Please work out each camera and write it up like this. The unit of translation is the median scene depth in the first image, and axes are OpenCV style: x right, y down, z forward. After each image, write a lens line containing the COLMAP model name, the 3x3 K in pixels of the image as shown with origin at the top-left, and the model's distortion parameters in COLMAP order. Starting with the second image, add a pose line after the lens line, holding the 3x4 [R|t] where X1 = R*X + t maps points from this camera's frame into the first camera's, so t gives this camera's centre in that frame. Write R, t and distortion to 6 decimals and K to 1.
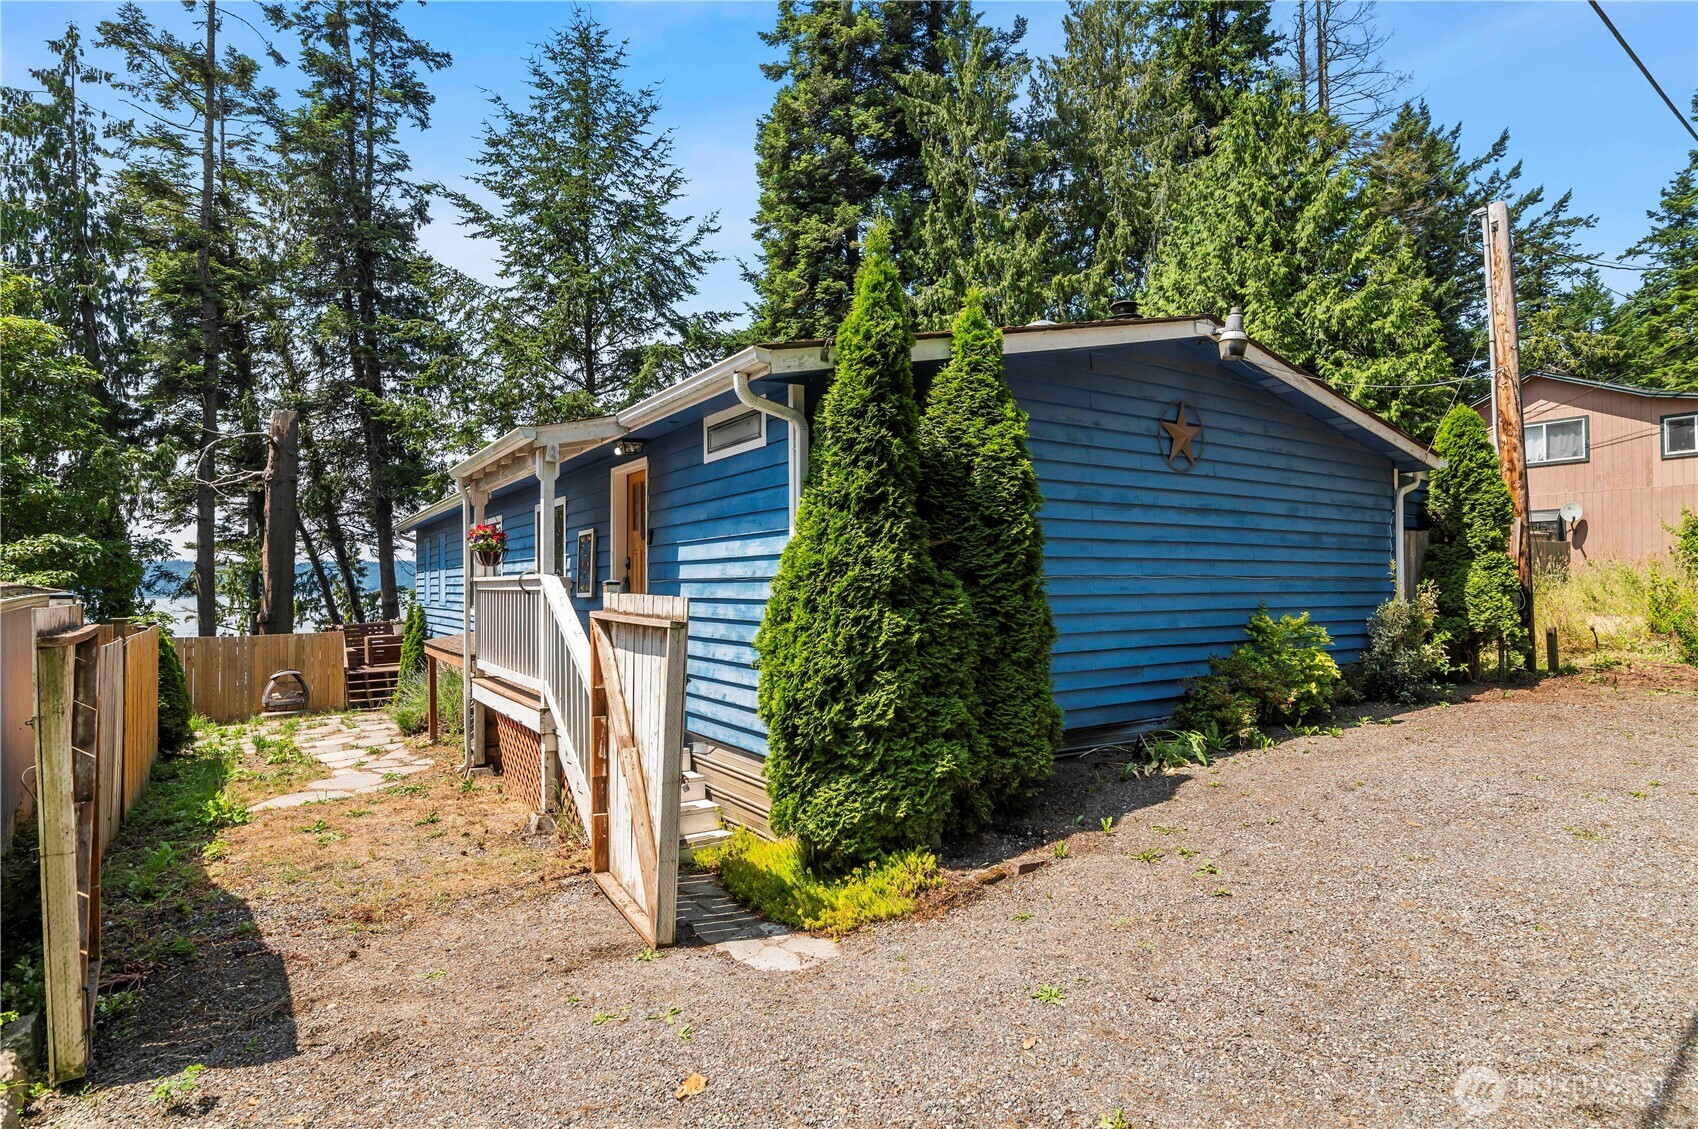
lens RADIAL K [[882.4, 0, 849.7], [0, 882.4, 543.9], [0, 0, 1]] dist [-0.017675, 0.000208]
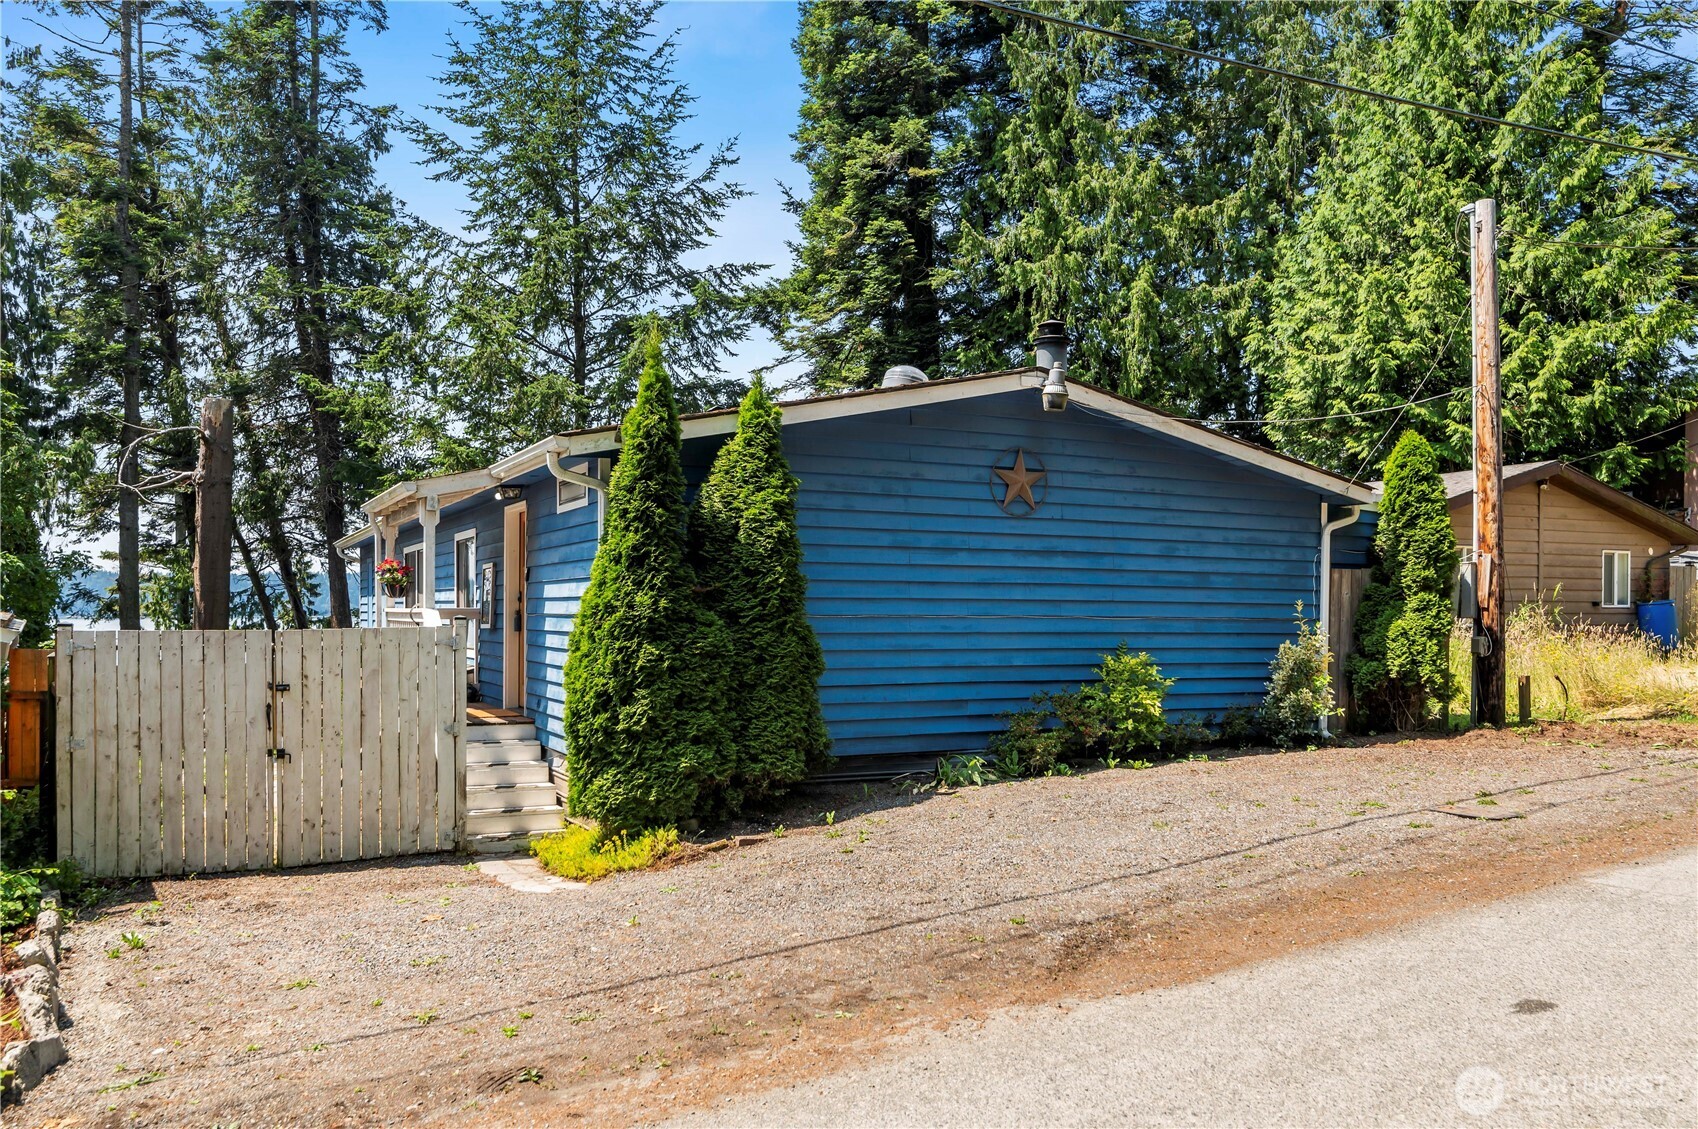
lens RADIAL K [[1282.2, 0, 852.4], [0, 1282.2, 586.1], [0, 0, 1]] dist [-0.006275, -0.003274]
pose [[0.993347, 0.009264, -0.114787, 0.089958], [-0.006198, 0.999615, 0.027040, -0.009776], [0.114993, -0.026148, 0.993022, -0.134603]]
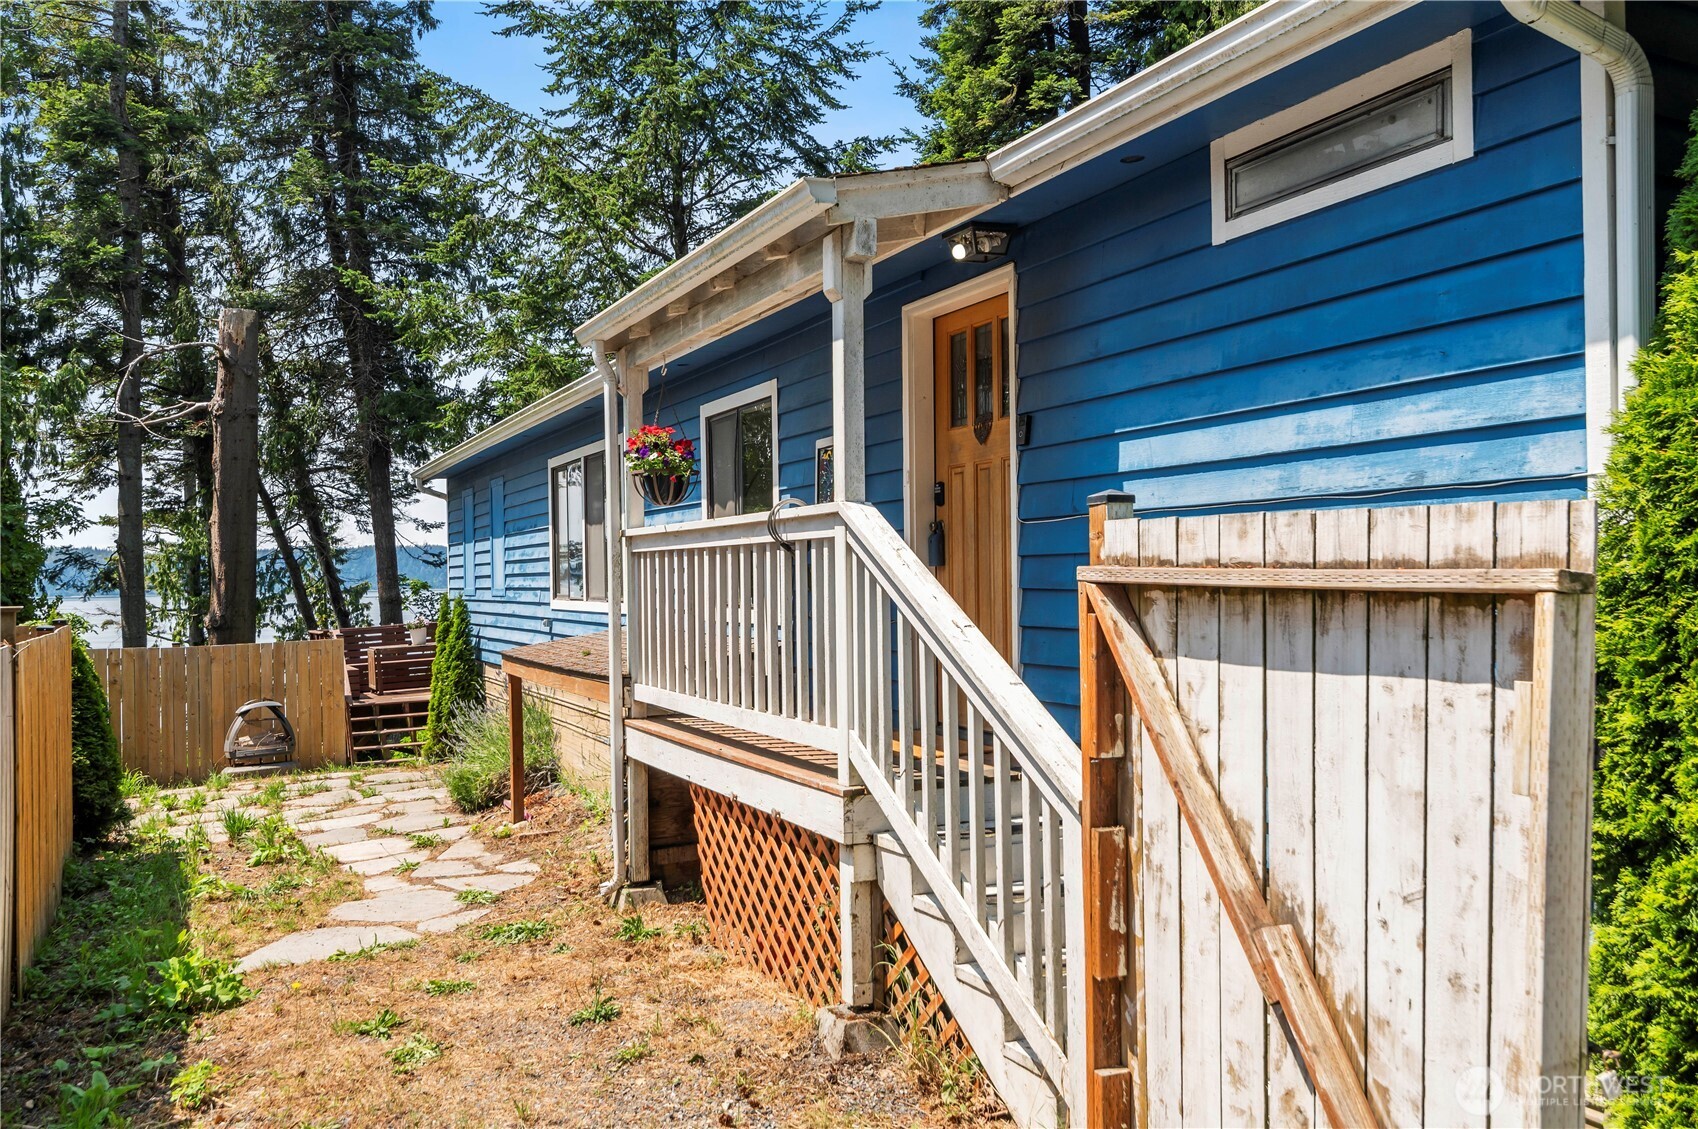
lens RADIAL K [[1295.1, 0, 851.0], [0, 1295.1, 526.8], [0, 0, 1]] dist [0.003048, -0.003276]
pose [[0.992241, -0.012255, -0.123721, -0.059026], [0.013485, 0.999868, 0.009111, 0.009402], [0.123593, -0.010708, 0.992275, 0.072652]]
